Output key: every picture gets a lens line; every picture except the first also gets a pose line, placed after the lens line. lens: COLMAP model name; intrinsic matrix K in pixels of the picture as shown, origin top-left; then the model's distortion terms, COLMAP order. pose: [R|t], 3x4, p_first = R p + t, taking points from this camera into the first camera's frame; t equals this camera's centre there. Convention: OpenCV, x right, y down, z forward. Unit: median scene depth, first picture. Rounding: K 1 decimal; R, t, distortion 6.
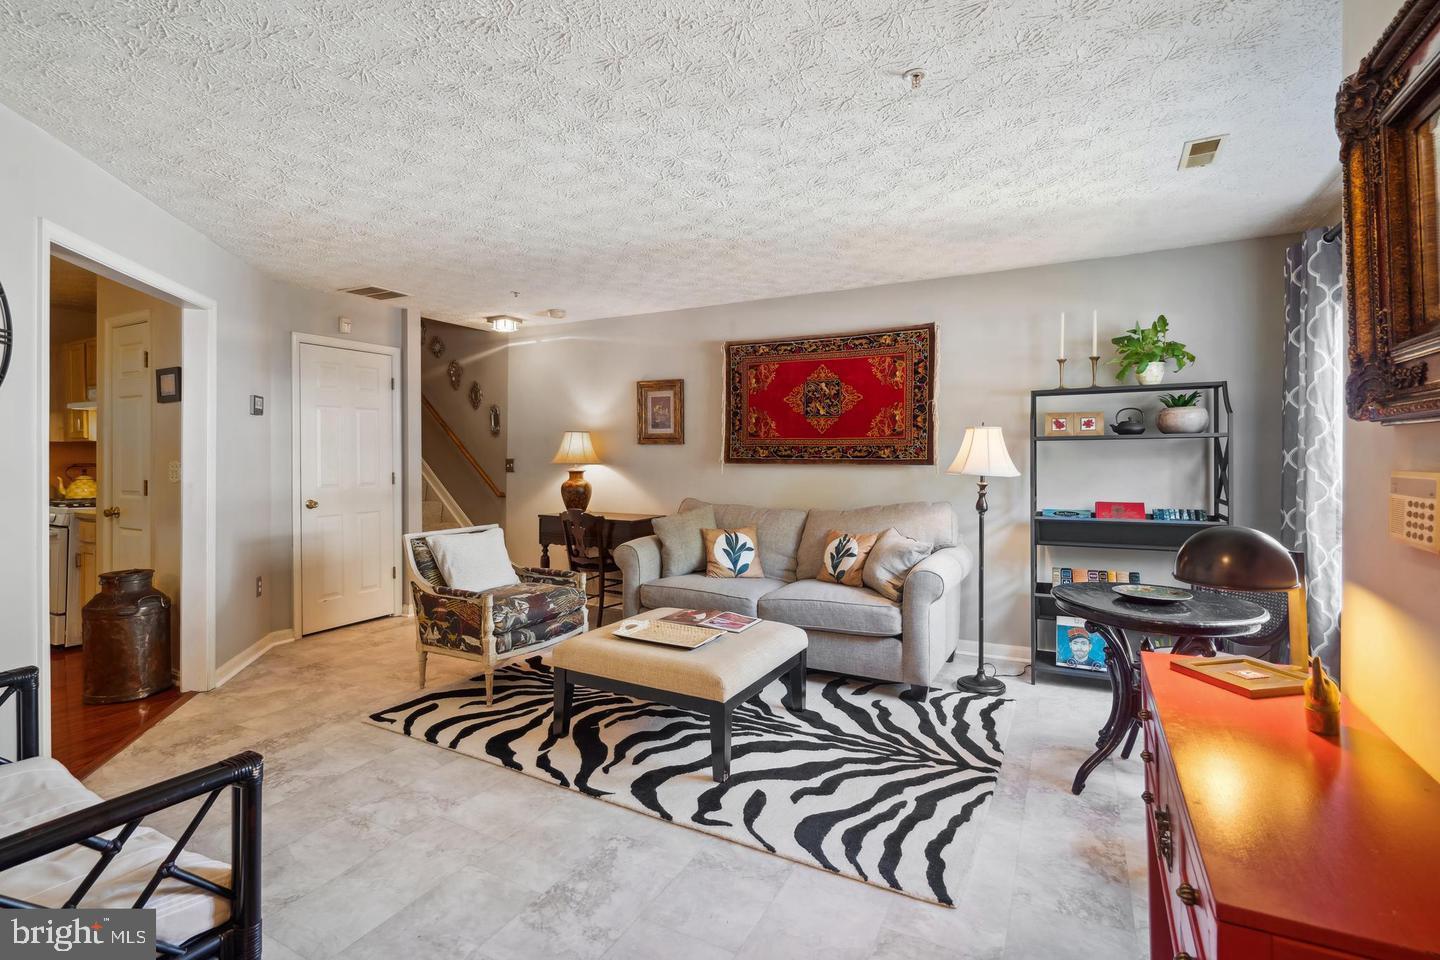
lens RADIAL K [[675.1, 0, 719.4], [0, 675.1, 450.6], [0, 0, 1]] dist [-0.003544, -0.000242]
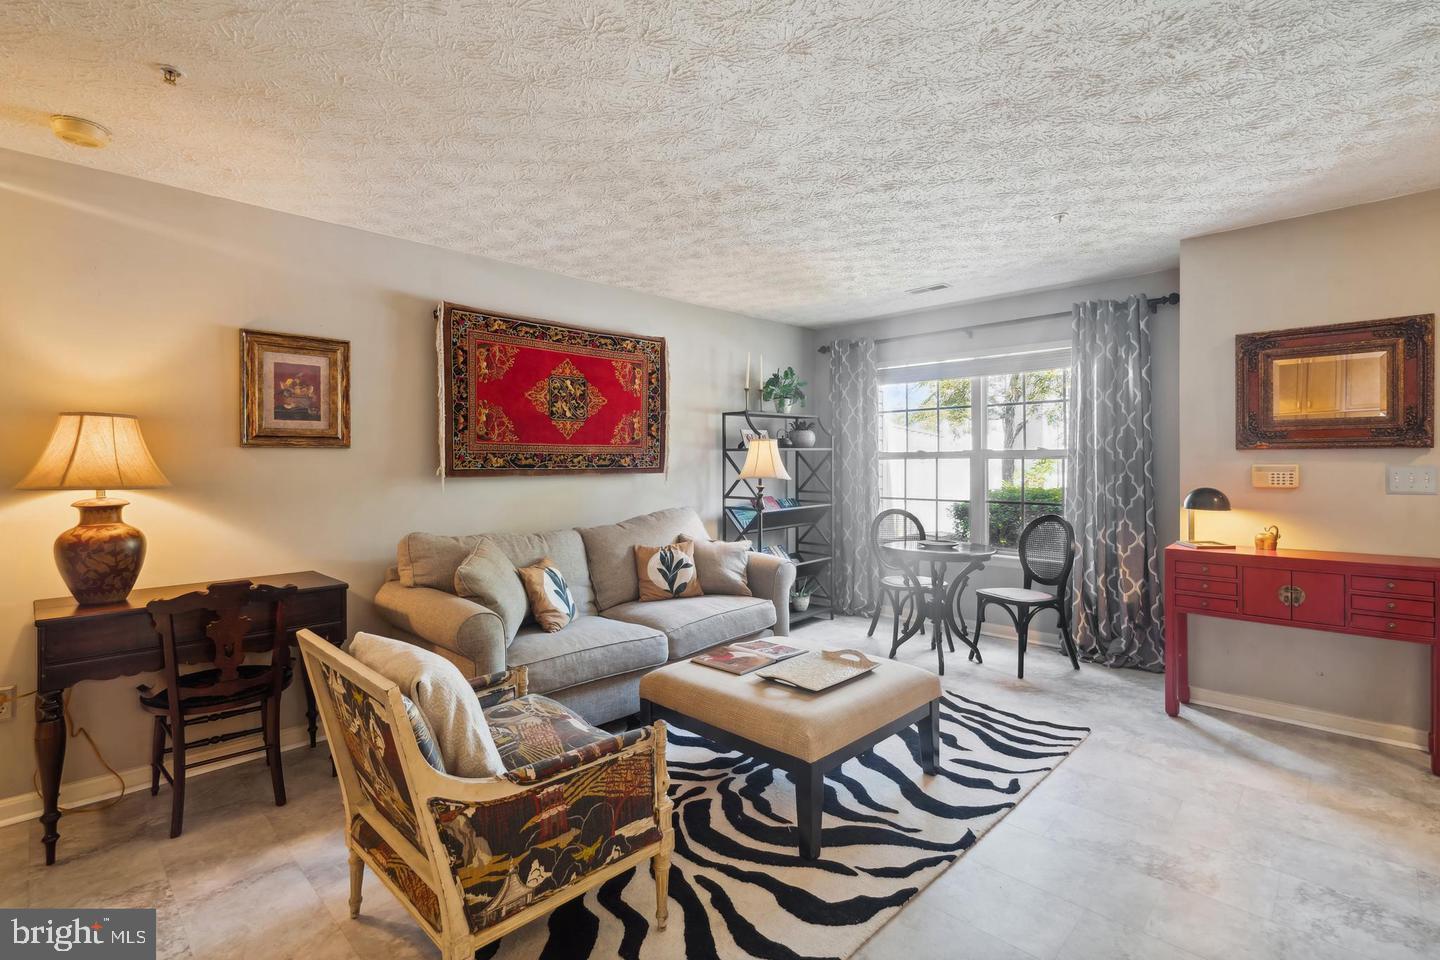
lens RADIAL K [[667.3, 0, 719.6], [0, 667.3, 460.8], [0, 0, 1]] dist [-0.001294, -0.000523]
pose [[0.273949, -0.001243, 0.961744, -0.643988], [0.001947, 0.999998, 0.000738, 0.001974], [-0.961742, 0.001670, 0.273950, 0.615322]]
